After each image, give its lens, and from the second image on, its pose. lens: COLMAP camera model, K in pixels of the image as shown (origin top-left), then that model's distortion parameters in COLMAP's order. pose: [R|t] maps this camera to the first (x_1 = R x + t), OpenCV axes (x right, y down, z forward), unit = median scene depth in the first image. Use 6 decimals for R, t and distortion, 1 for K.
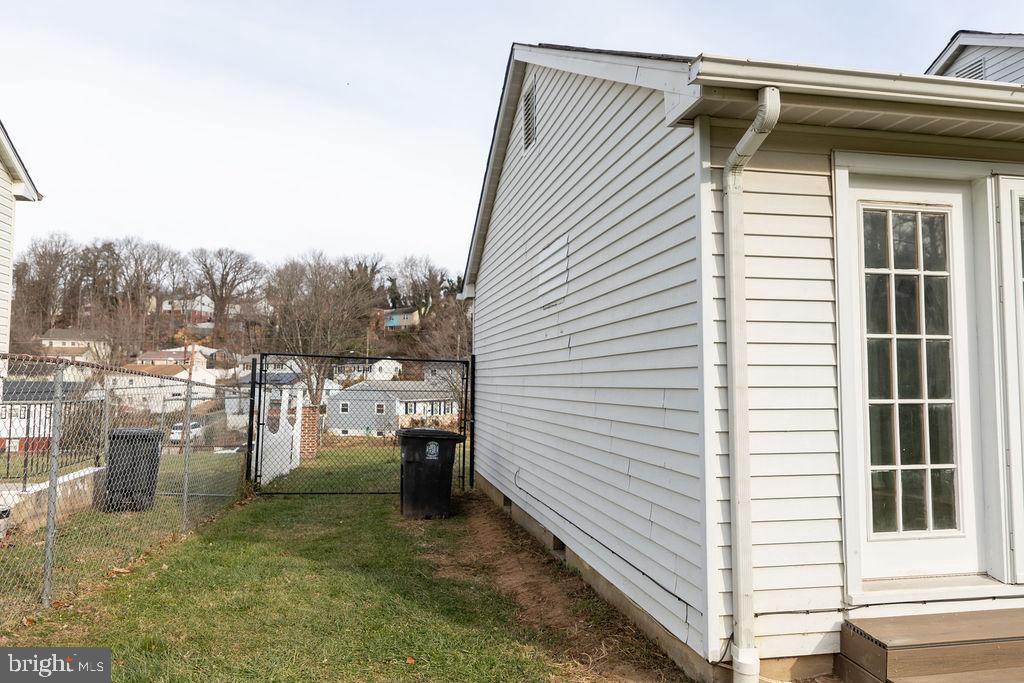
lens RADIAL K [[707.4, 0, 508.5], [0, 707.4, 340.0], [0, 0, 1]] dist [0.002811, 0.005425]
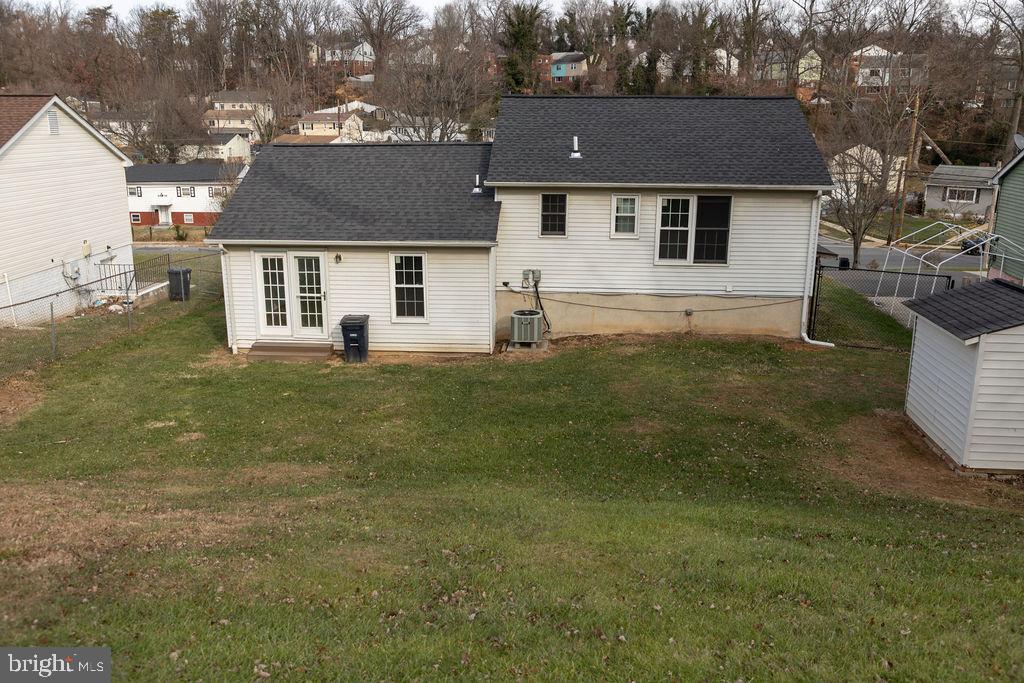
lens RADIAL K [[868.9, 0, 513.0], [0, 868.9, 340.7], [0, 0, 1]] dist [-0.011674, -0.001426]
pose [[0.960025, 0.069670, -0.271105, 0.101801], [0.016573, 0.952683, 0.303512, -0.037965], [0.279423, -0.295872, 0.913445, -0.107525]]
